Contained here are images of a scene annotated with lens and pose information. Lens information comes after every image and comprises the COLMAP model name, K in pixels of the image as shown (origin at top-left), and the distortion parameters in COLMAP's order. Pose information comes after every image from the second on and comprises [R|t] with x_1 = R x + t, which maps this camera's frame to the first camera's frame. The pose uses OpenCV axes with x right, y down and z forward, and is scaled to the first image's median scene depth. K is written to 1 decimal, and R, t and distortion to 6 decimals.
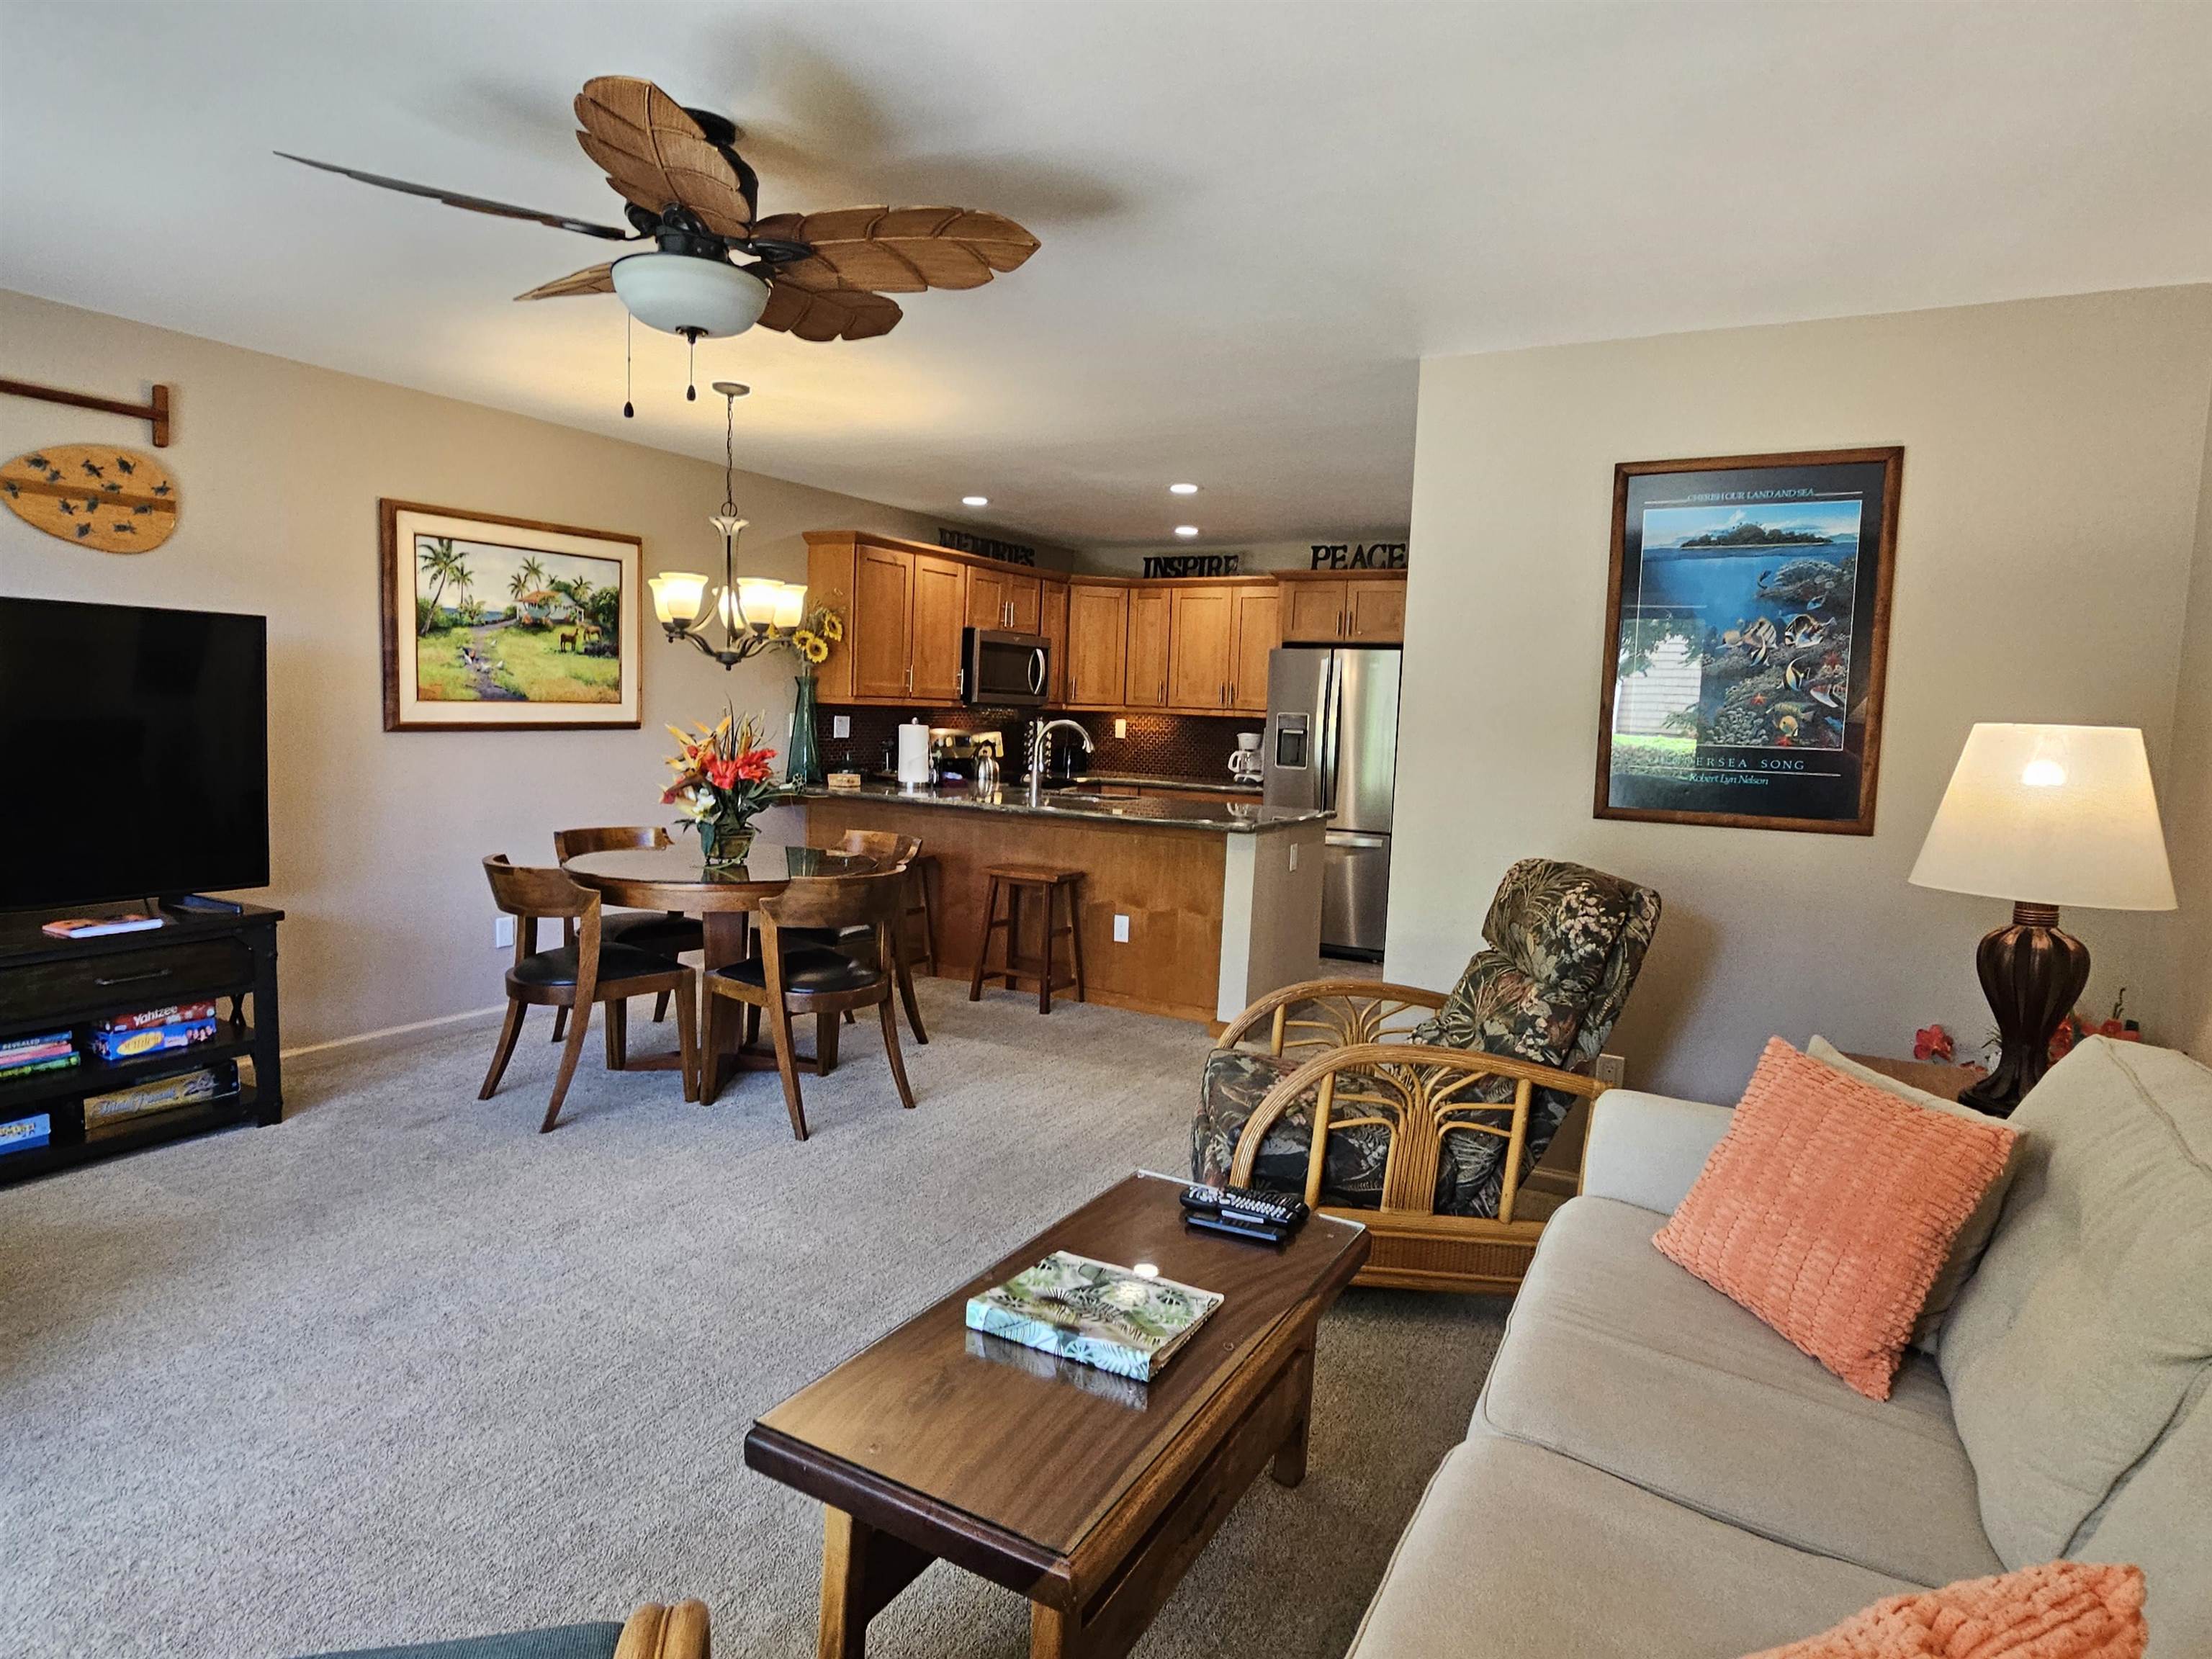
lens RADIAL K [[1265.0, 0, 1101.4], [0, 1265.0, 818.4], [0, 0, 1]] dist [-0.000305, -0.002919]
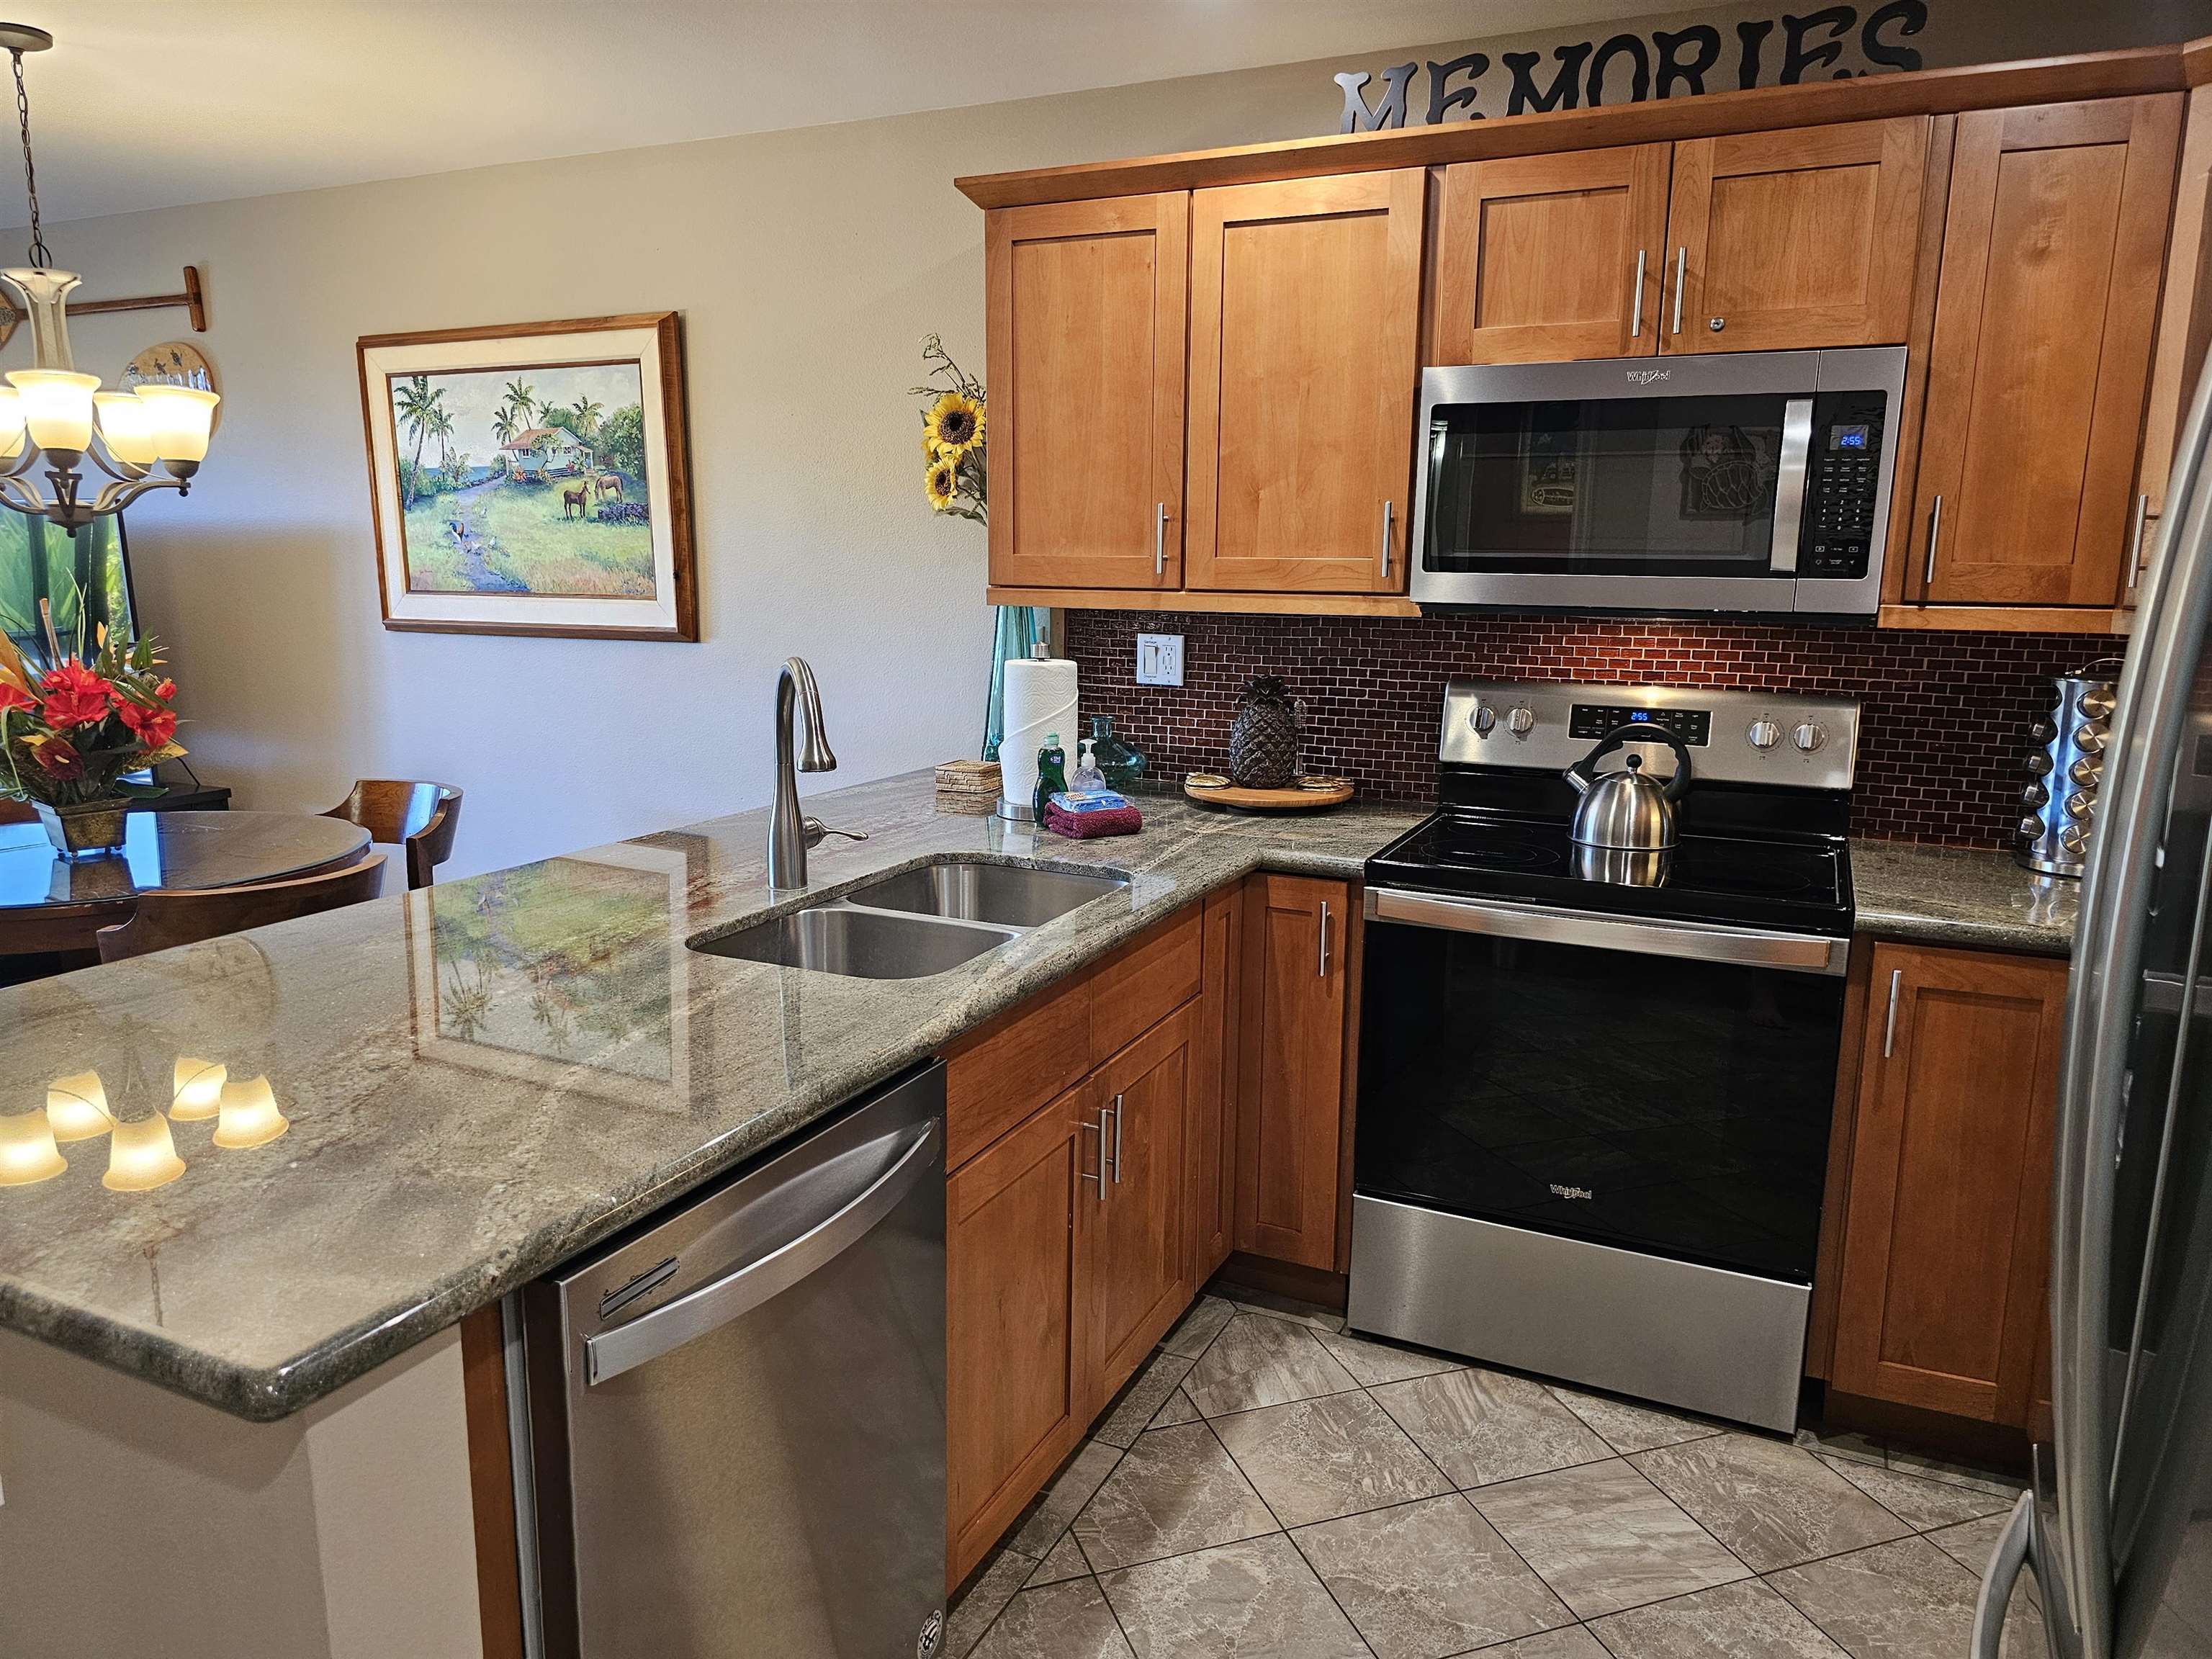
lens RADIAL K [[1497.4, 0, 1093.4], [0, 1497.4, 836.3], [0, 0, 1]] dist [0.060973, -0.062125]
pose [[0.063826, 0.153300, -0.986116, 0.443022], [-0.097417, 0.984369, 0.146723, -0.124574], [0.993195, 0.086700, 0.077763, 1.374546]]
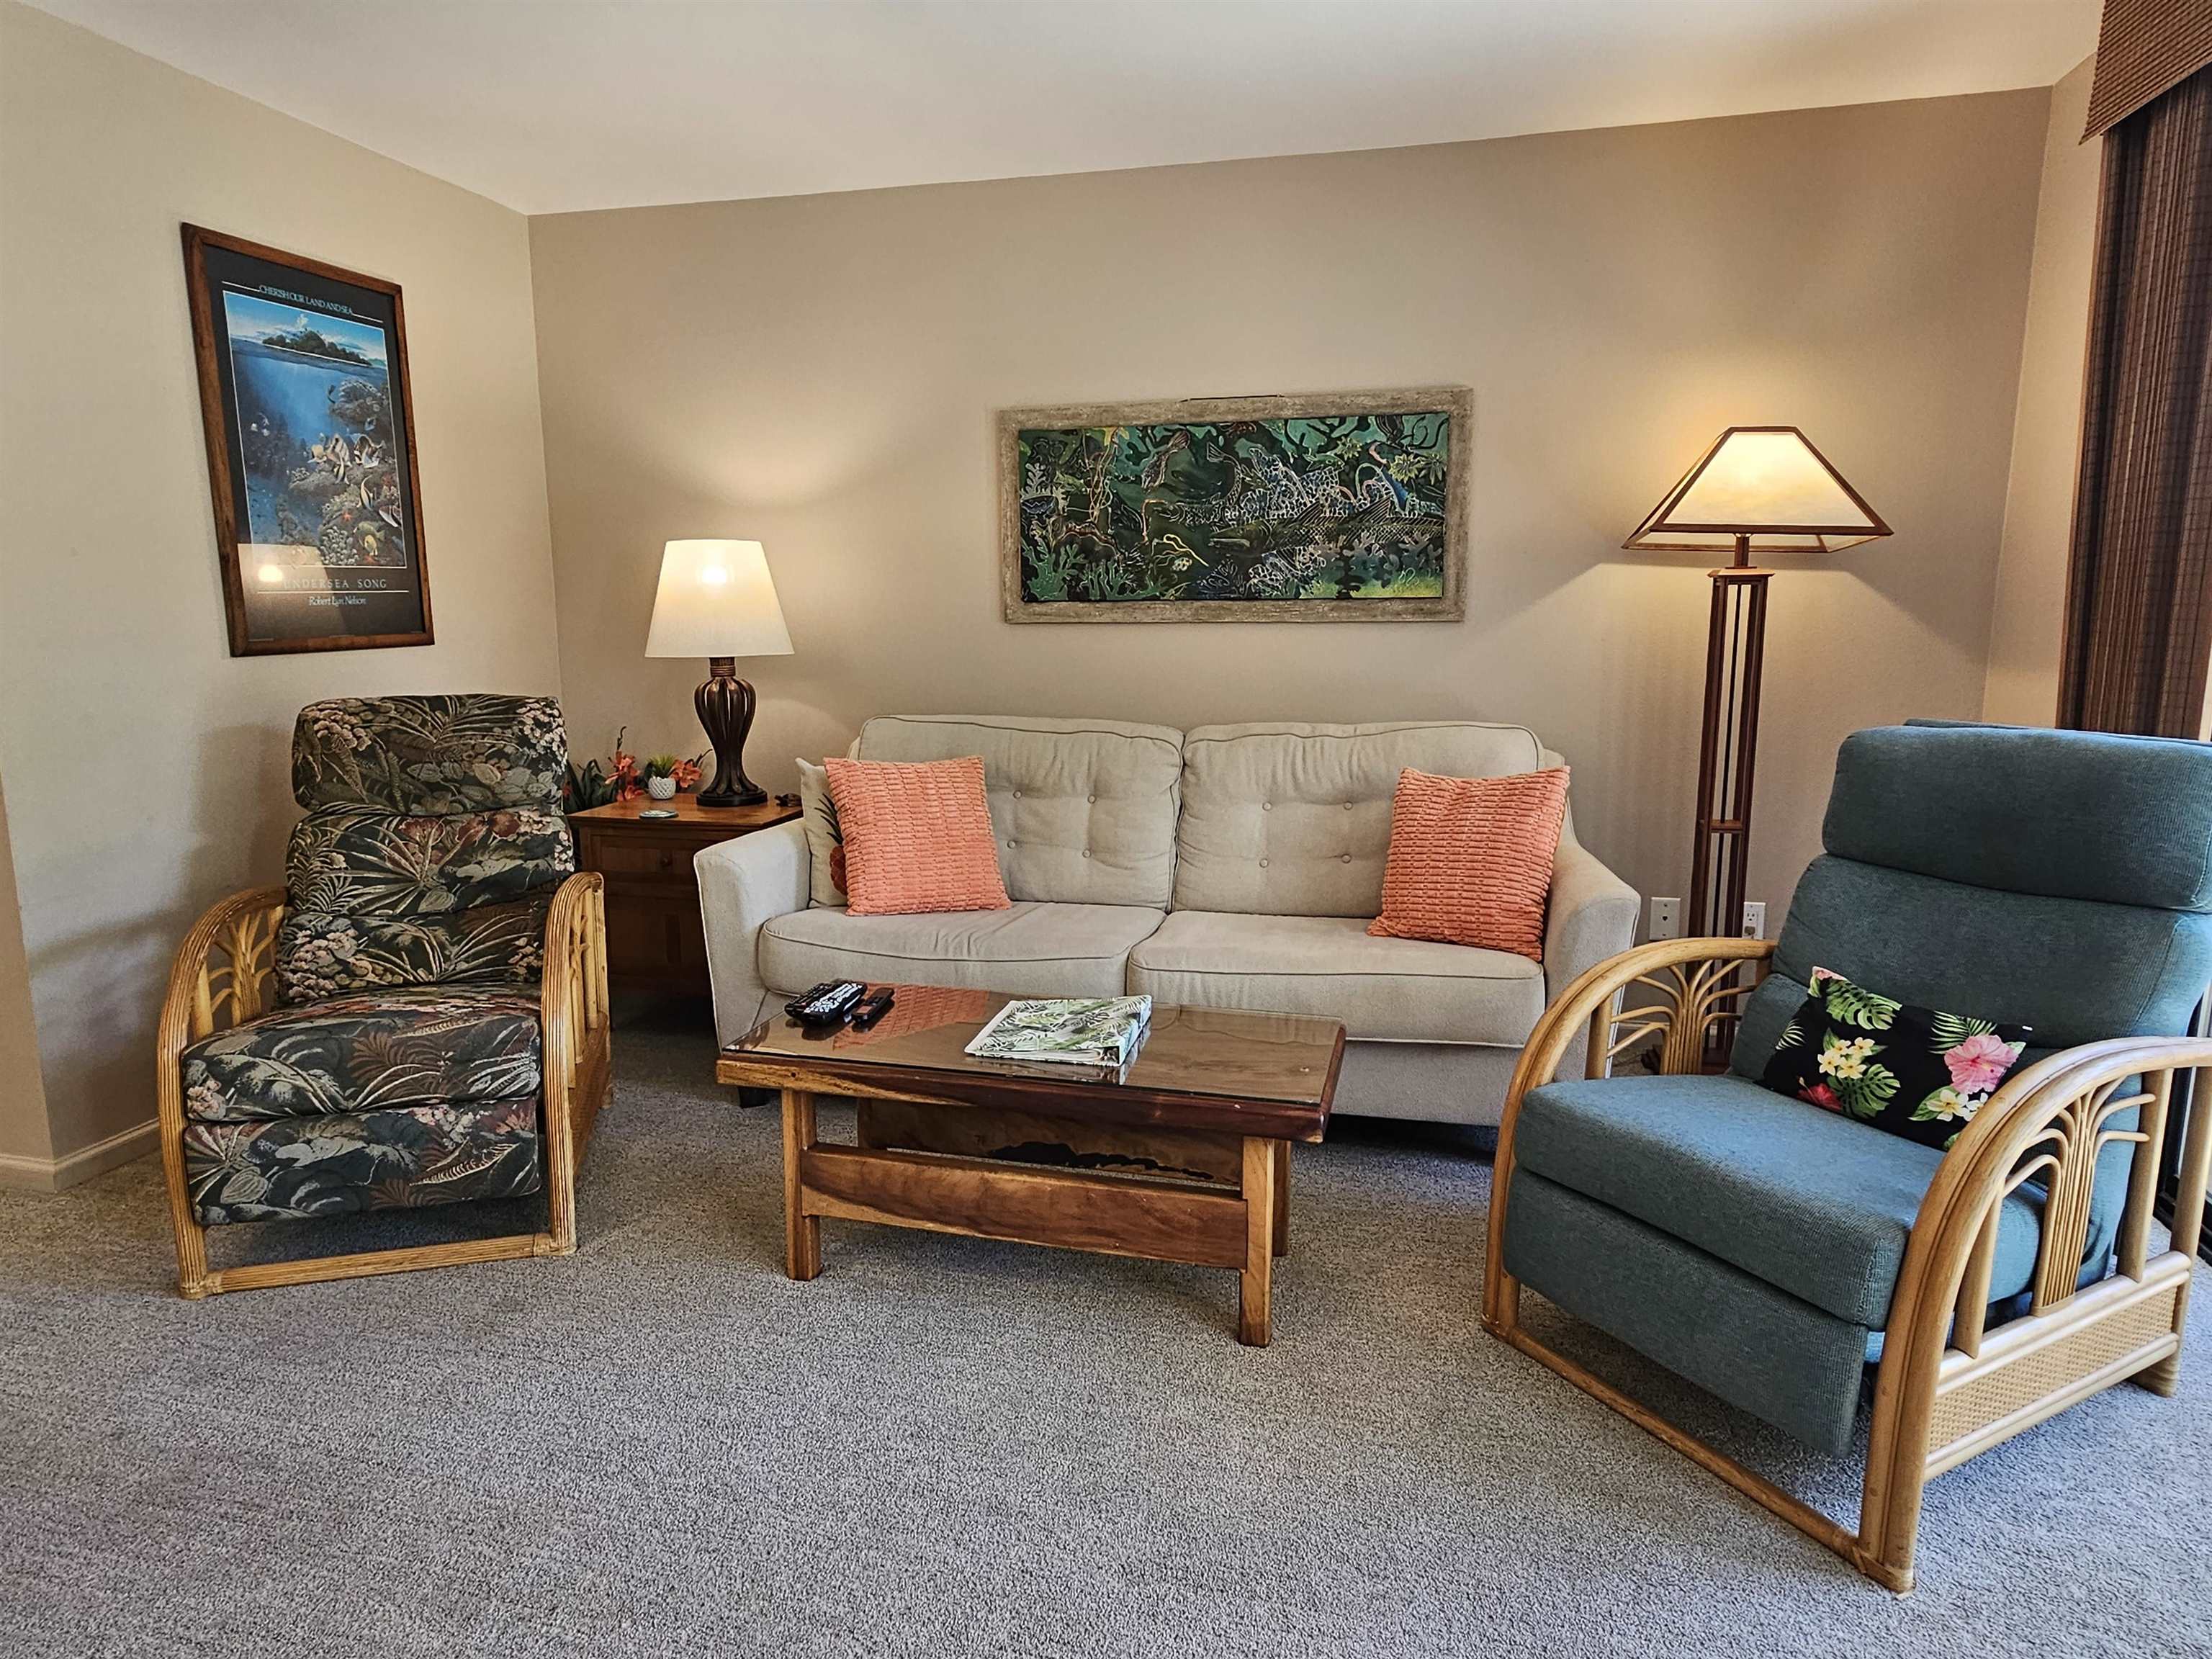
lens RADIAL K [[1304.1, 0, 1106.0], [0, 1304.1, 829.5], [0, 0, 1]] dist [-0.001721, -0.003058]
pose [[-0.253260, -0.207329, 0.944920, -0.471110], [0.081347, 0.968741, 0.234358, -0.034953], [-0.963972, 0.136220, -0.228478, 0.499083]]
